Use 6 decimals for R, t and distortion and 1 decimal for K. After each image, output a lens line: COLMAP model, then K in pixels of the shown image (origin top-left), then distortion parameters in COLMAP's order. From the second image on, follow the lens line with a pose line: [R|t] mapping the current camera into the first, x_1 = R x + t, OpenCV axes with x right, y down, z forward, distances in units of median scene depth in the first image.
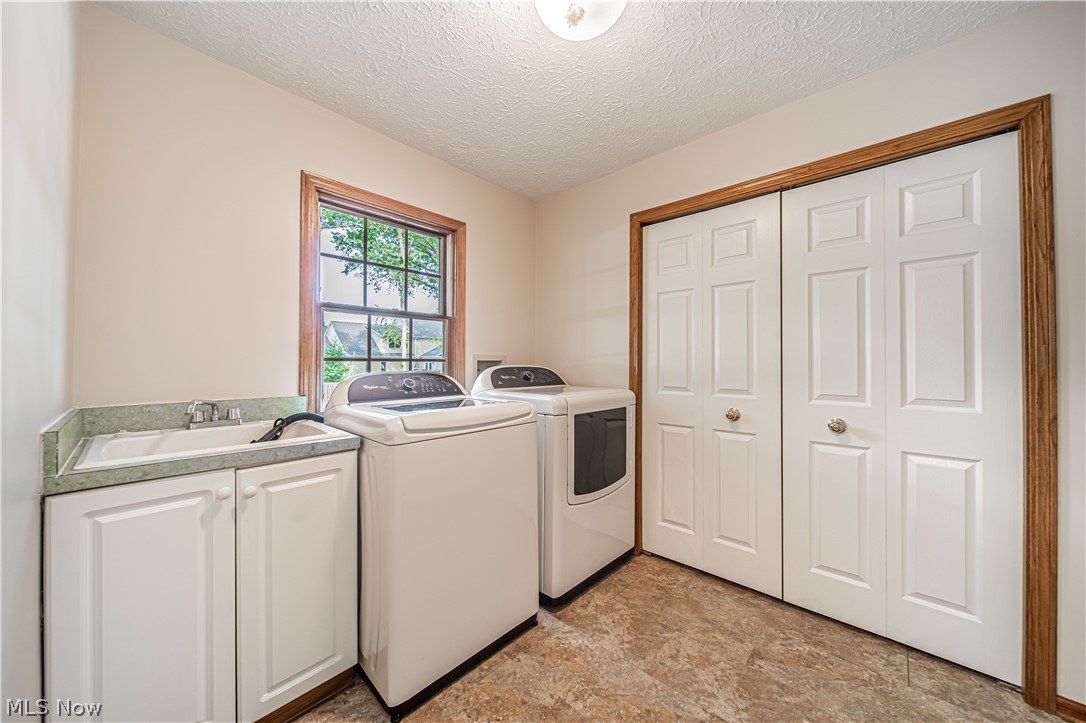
lens RADIAL K [[377.6, 0, 546.2], [0, 377.6, 358.1], [0, 0, 1]] dist [-0.006219, 0.000171]
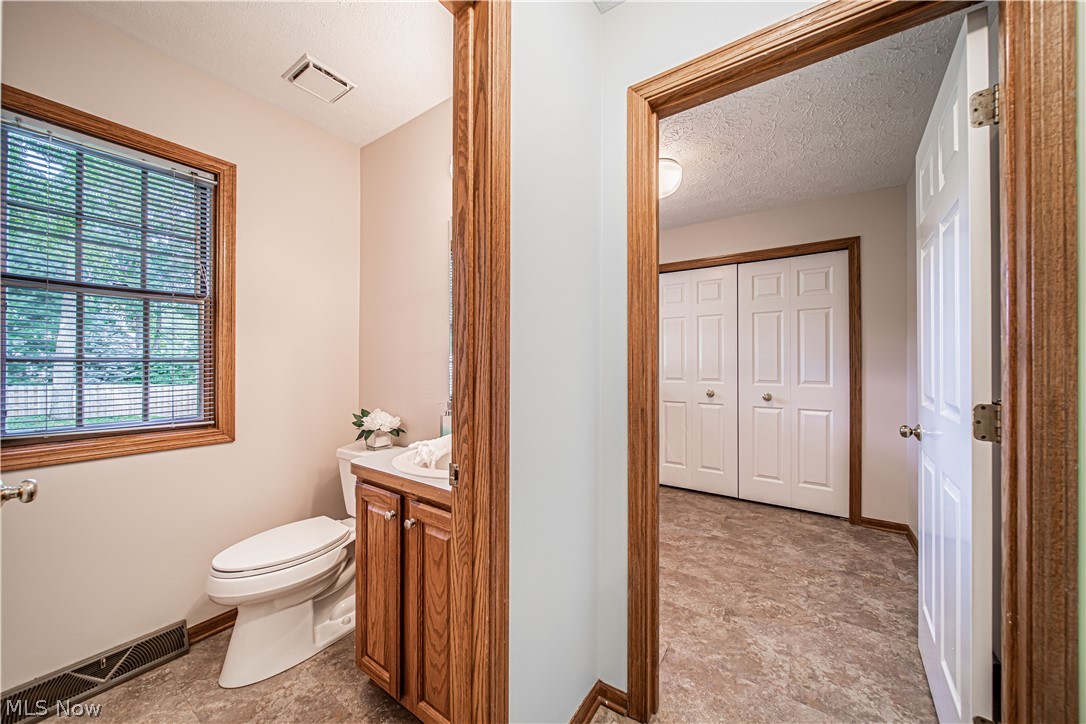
lens RADIAL K [[377.6, 0, 546.2], [0, 377.6, 358.6], [0, 0, 1]] dist [-0.006219, 0.000171]
pose [[0.992351, -0.009750, 0.123066, -0.527890], [0.008244, 0.999885, 0.012746, -0.039379], [-0.123176, -0.011634, 0.992317, -0.699057]]
